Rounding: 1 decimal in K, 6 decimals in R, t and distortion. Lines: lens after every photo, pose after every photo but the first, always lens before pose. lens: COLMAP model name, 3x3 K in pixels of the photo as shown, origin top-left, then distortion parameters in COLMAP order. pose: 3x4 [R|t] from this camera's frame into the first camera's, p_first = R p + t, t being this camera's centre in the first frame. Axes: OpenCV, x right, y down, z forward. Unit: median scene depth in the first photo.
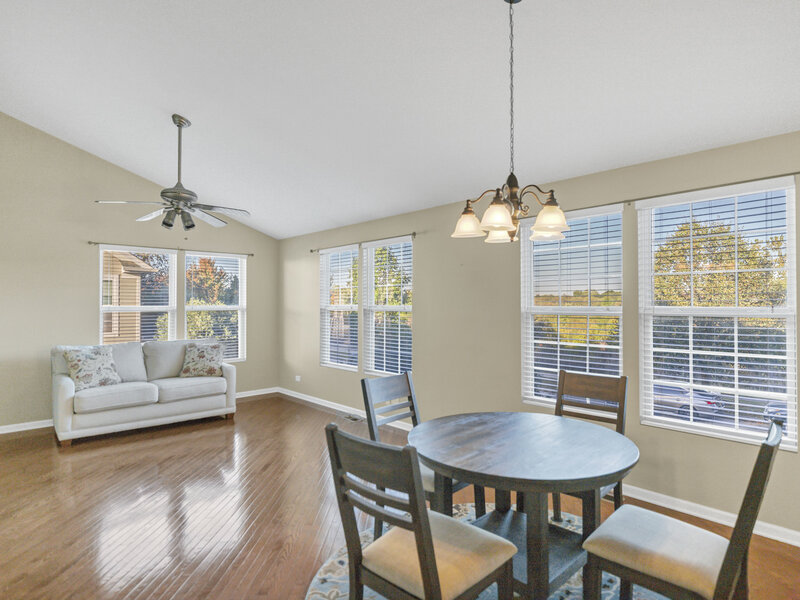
lens RADIAL K [[453.9, 0, 401.6], [0, 453.9, 303.2], [0, 0, 1]] dist [-0.004632, -0.002117]
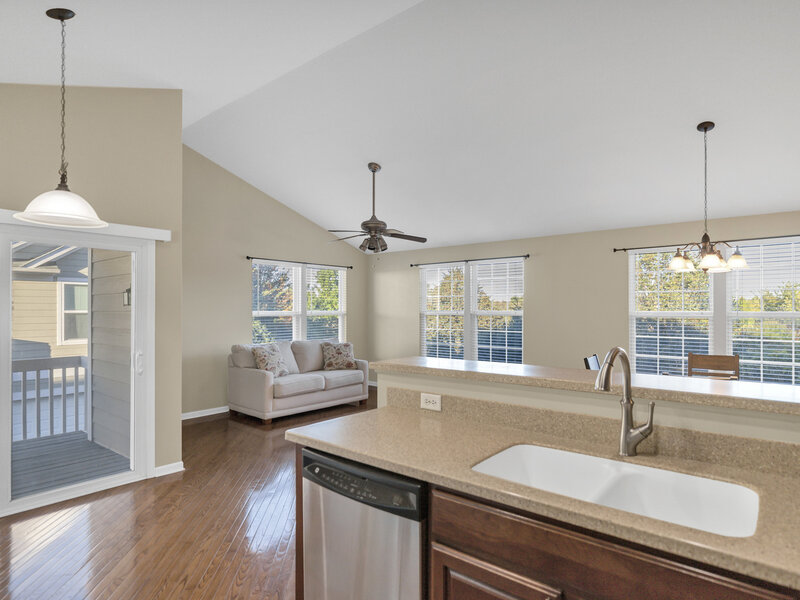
lens RADIAL K [[453.9, 0, 397.4], [0, 453.9, 313.5], [0, 0, 1]] dist [-0.004632, -0.002117]
pose [[0.992634, 0.000069, 0.121149, -0.499523], [-0.001332, 0.999946, 0.010345, -0.000696], [-0.121142, -0.010430, 0.992580, -0.250761]]
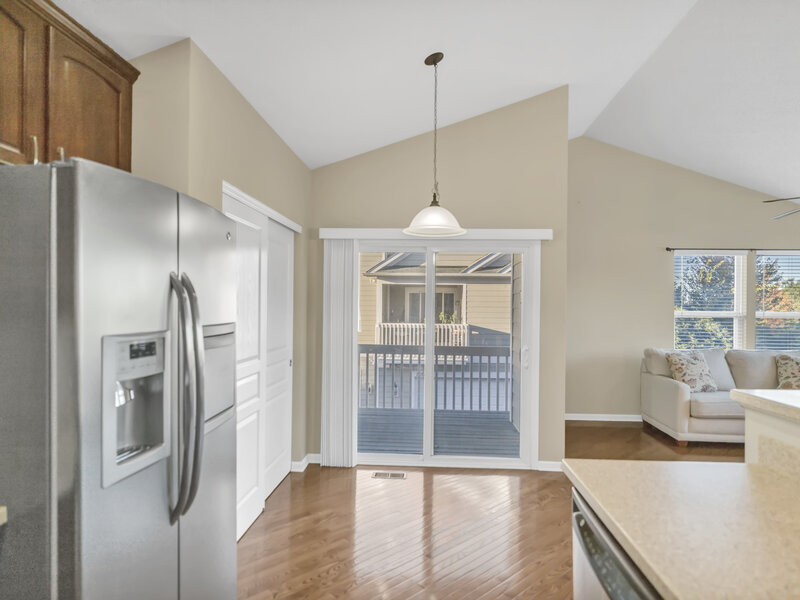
lens RADIAL K [[453.9, 0, 407.0], [0, 453.9, 303.8], [0, 0, 1]] dist [-0.004632, -0.002117]
pose [[0.696186, 0.006651, -0.717831, -0.406236], [-0.011503, 0.999932, -0.001891, -0.000743], [0.717770, 0.009573, 0.696215, -0.157149]]
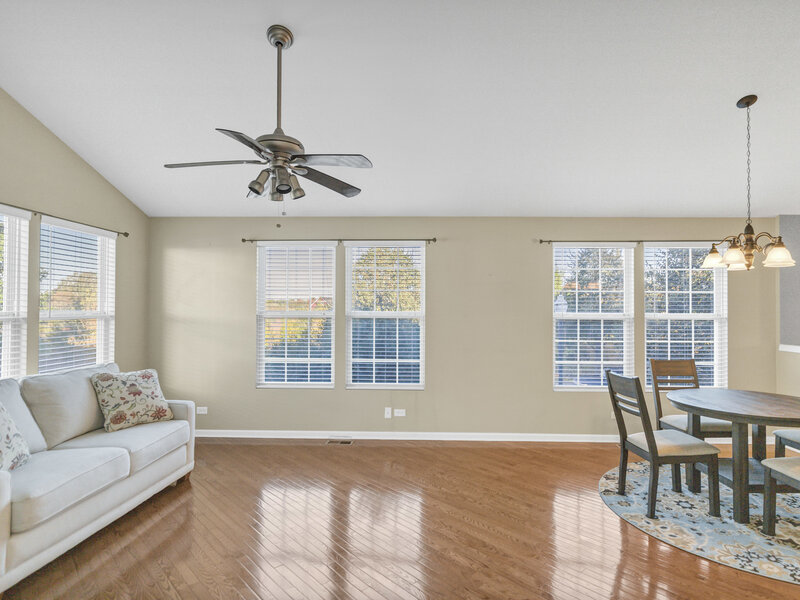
lens RADIAL K [[453.9, 0, 414.1], [0, 453.9, 307.4], [0, 0, 1]] dist [-0.004632, -0.002117]
pose [[0.703415, 0.007672, 0.710738, -0.709237], [-0.006543, 0.999969, -0.004319, 0.000271], [-0.710750, -0.001612, 0.703443, 0.331918]]
